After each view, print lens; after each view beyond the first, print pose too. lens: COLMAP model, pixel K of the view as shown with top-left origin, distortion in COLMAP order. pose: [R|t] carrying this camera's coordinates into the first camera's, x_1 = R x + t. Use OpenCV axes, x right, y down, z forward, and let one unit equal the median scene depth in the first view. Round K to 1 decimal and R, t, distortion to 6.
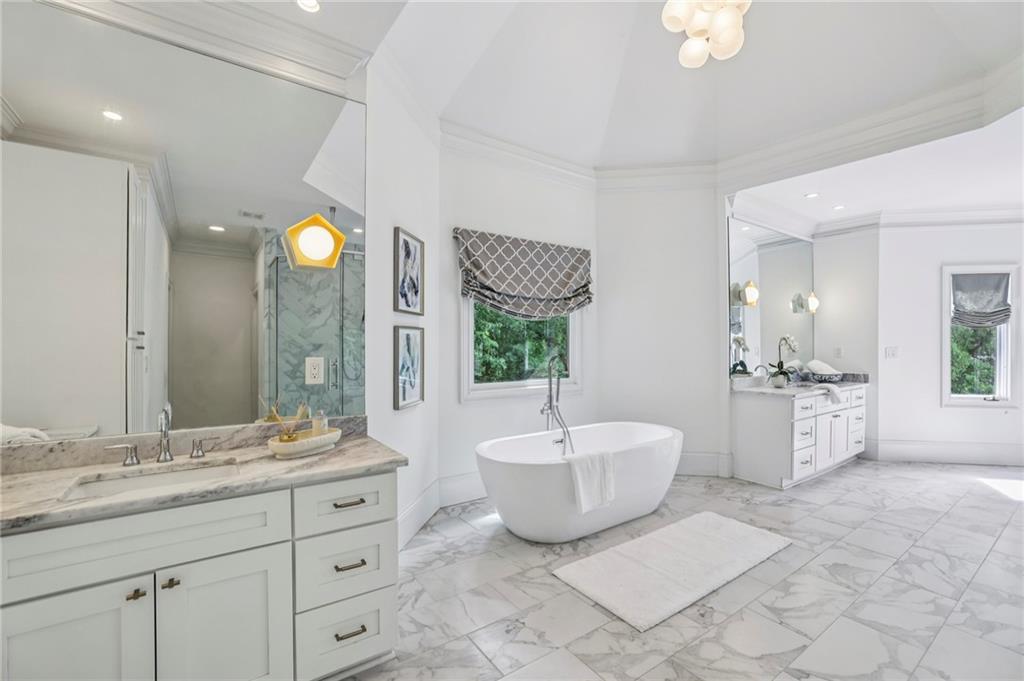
lens RADIAL K [[443.8, 0, 512.0], [0, 443.8, 340.5], [0, 0, 1]] dist [-0.000499, 0.000234]
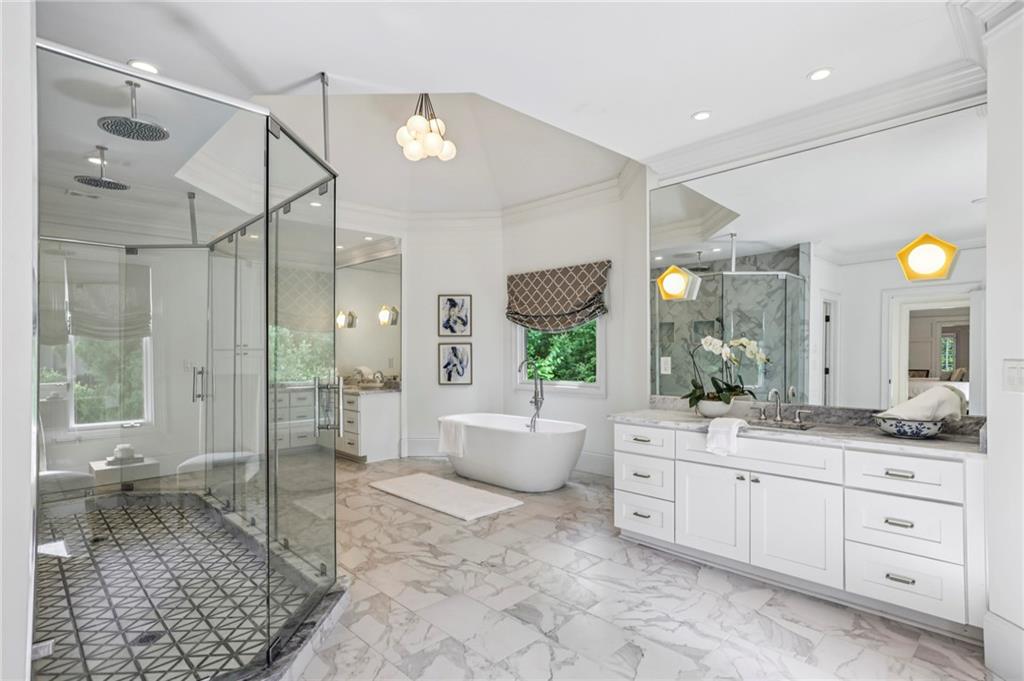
lens RADIAL K [[506.6, 0, 512.0], [0, 506.6, 340.5], [0, 0, 1]] dist [-0.002408, -0.000183]
pose [[0.162267, -0.009499, -0.986701, 1.908933], [0.024404, 0.999686, -0.005611, -0.023800], [0.986445, -0.023169, 0.162448, 0.859267]]
